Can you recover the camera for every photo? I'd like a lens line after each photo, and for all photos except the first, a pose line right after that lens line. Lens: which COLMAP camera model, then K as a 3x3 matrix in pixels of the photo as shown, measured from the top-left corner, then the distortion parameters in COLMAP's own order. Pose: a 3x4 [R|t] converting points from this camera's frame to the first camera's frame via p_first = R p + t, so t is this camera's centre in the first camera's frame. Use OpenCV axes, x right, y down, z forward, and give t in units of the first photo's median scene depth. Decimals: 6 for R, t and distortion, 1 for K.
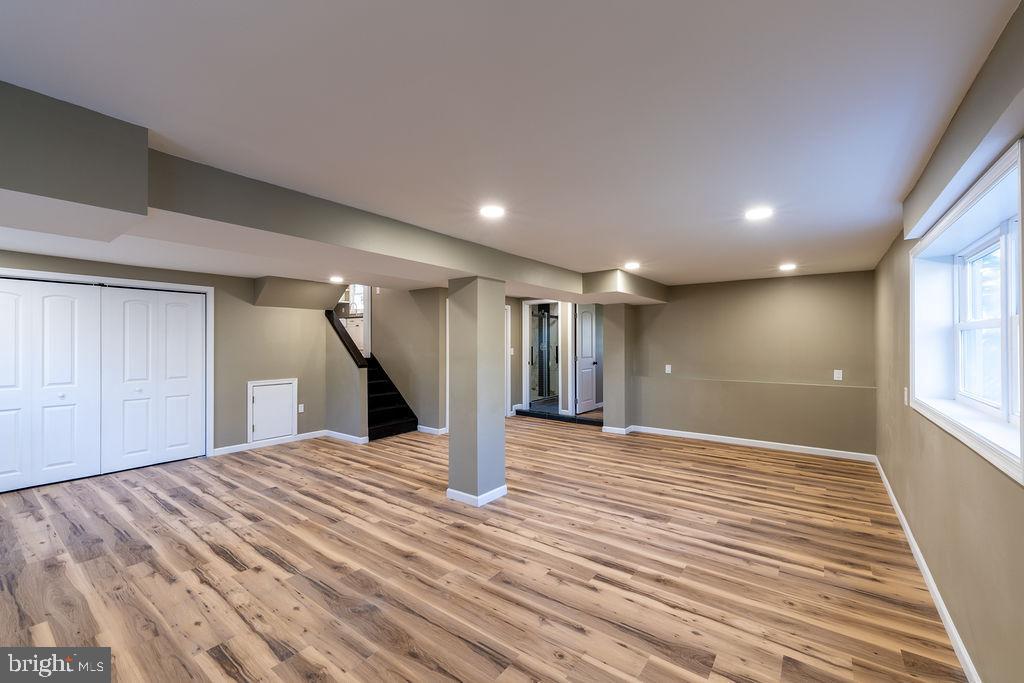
lens RADIAL K [[416.5, 0, 509.6], [0, 416.5, 341.4], [0, 0, 1]] dist [0.000920, -0.000082]
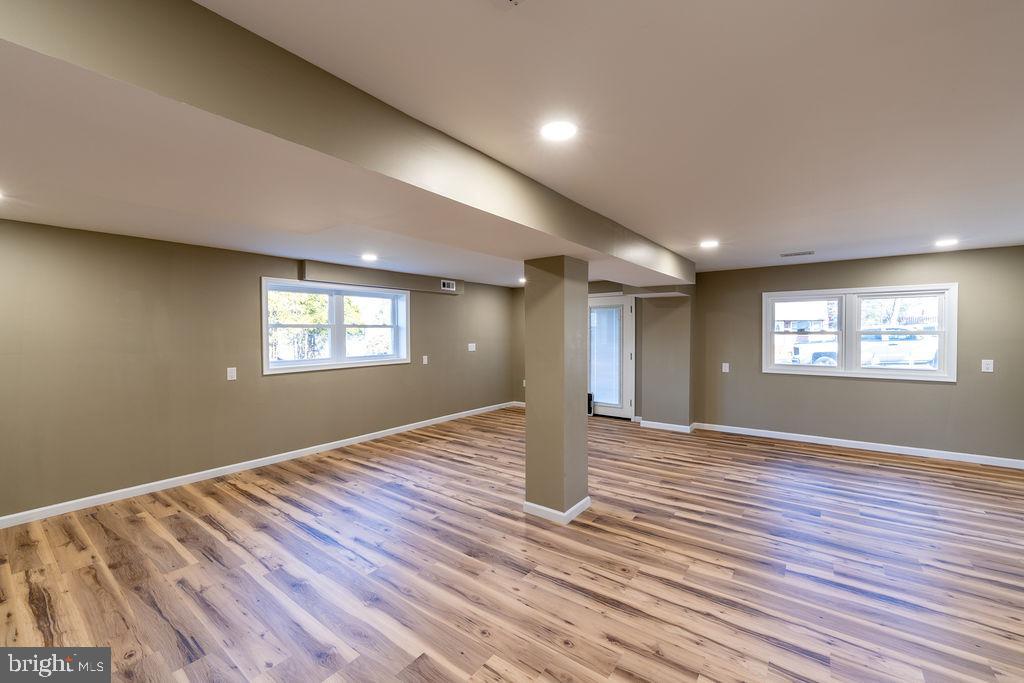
lens RADIAL K [[416.5, 0, 513.9], [0, 416.5, 335.0], [0, 0, 1]] dist [0.000920, -0.000082]
pose [[-0.999976, 0.005285, -0.004466, 0.015450], [0.005242, 0.999941, 0.009560, -0.004080], [0.004516, 0.009537, -0.999944, 1.857670]]
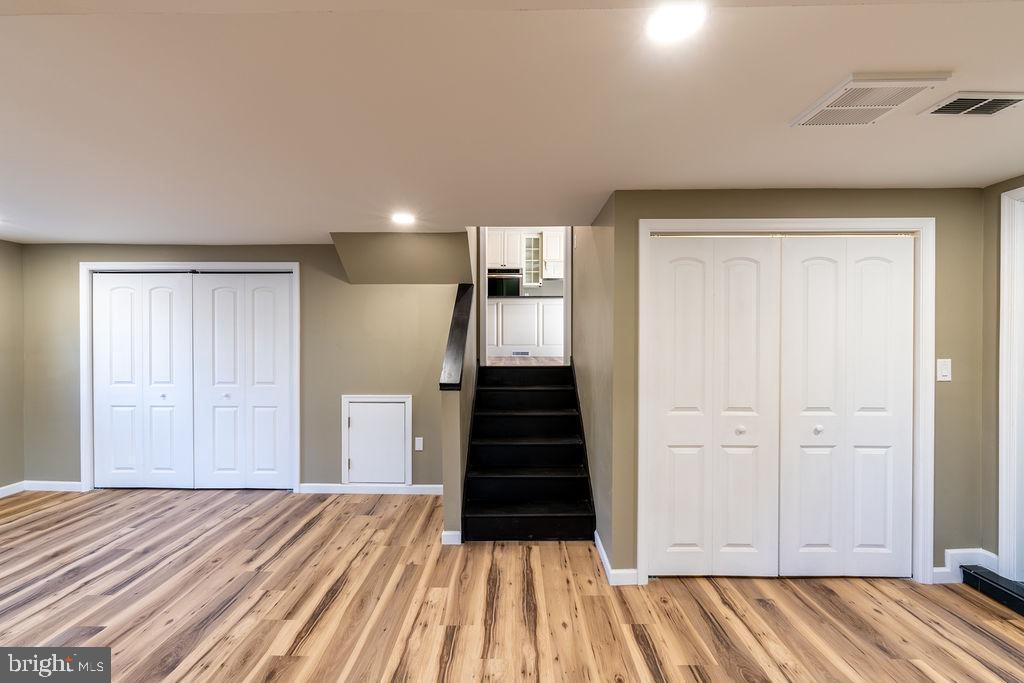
lens RADIAL K [[416.5, 0, 509.2], [0, 416.5, 340.5], [0, 0, 1]] dist [0.000920, -0.000082]
pose [[0.589715, 0.007282, -0.807578, 0.129513], [-0.000054, 0.999960, 0.008977, 0.000277], [0.807611, -0.005250, 0.589692, 1.147296]]
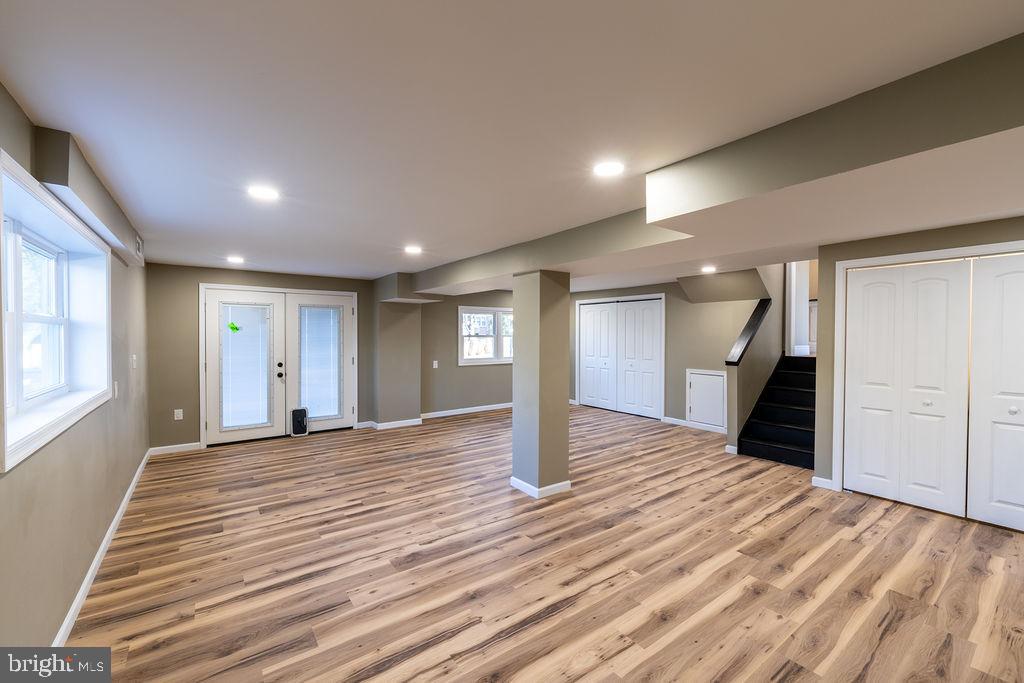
lens RADIAL K [[416.5, 0, 514.8], [0, 416.5, 339.3], [0, 0, 1]] dist [0.000920, -0.000082]
pose [[-0.284131, 0.012697, -0.958701, 0.900483], [0.000115, 0.999913, 0.013209, -0.003467], [0.958785, 0.003643, -0.284108, 1.219487]]
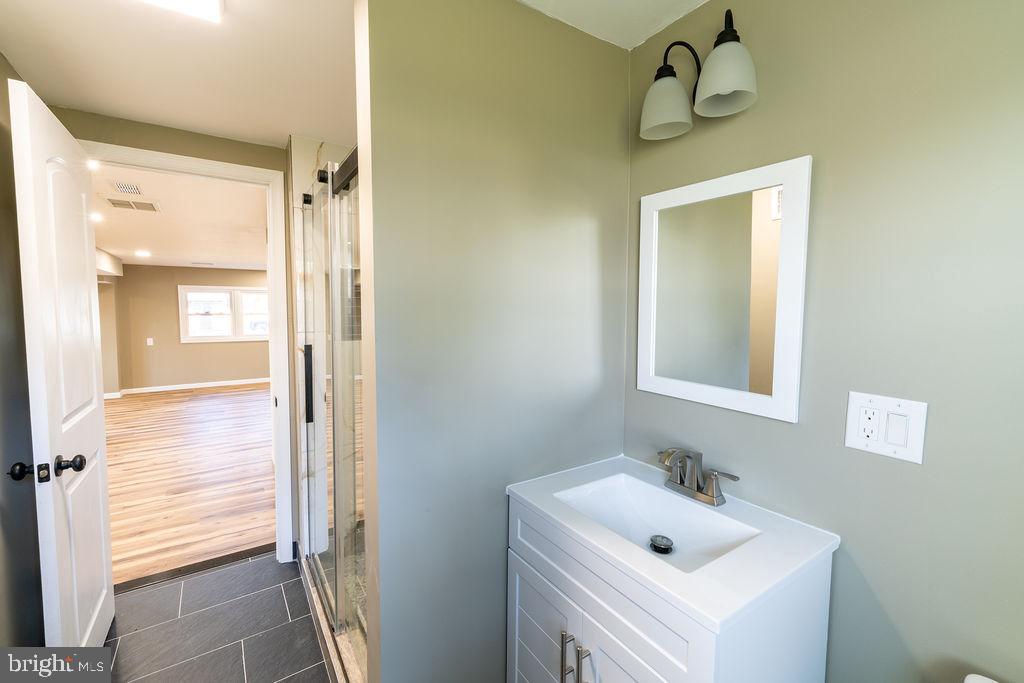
lens RADIAL K [[416.5, 0, 498.5], [0, 416.5, 336.9], [0, 0, 1]] dist [0.000920, -0.000082]
pose [[-0.336603, 0.065780, -0.939346, 0.514863], [0.004642, 0.997661, 0.068200, -0.015756], [0.941635, 0.018596, -0.336121, 2.529798]]
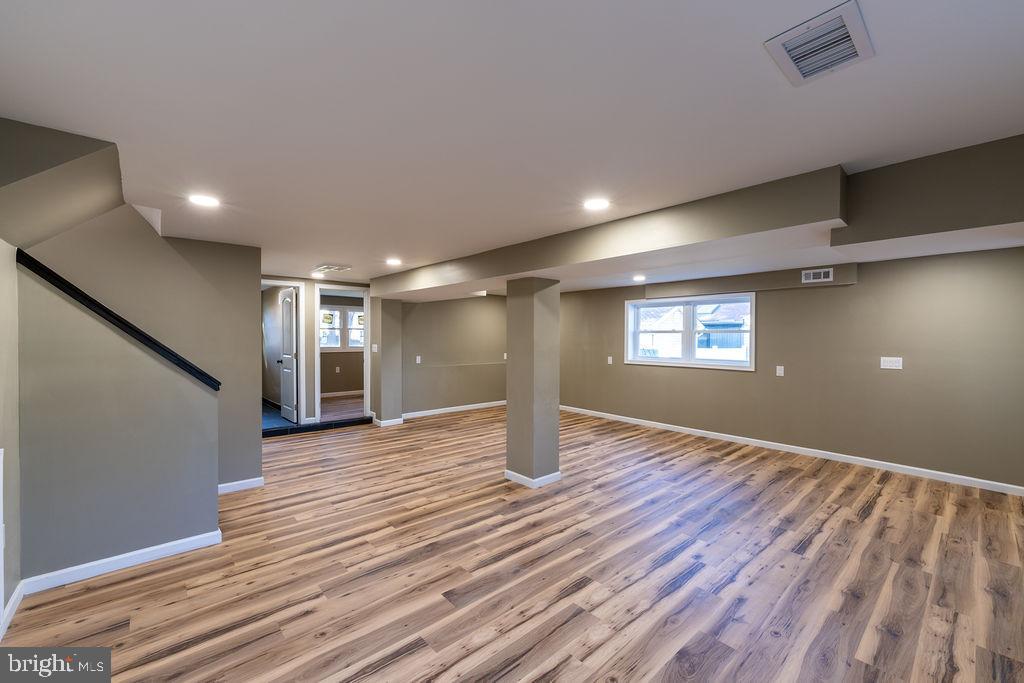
lens RADIAL K [[416.5, 0, 508.4], [0, 416.5, 340.2], [0, 0, 1]] dist [0.000920, -0.000082]
pose [[0.209371, -0.010385, 0.977781, -1.145354], [-0.005026, 0.999919, 0.011697, -0.005610], [-0.977823, -0.007363, 0.209302, 0.830560]]
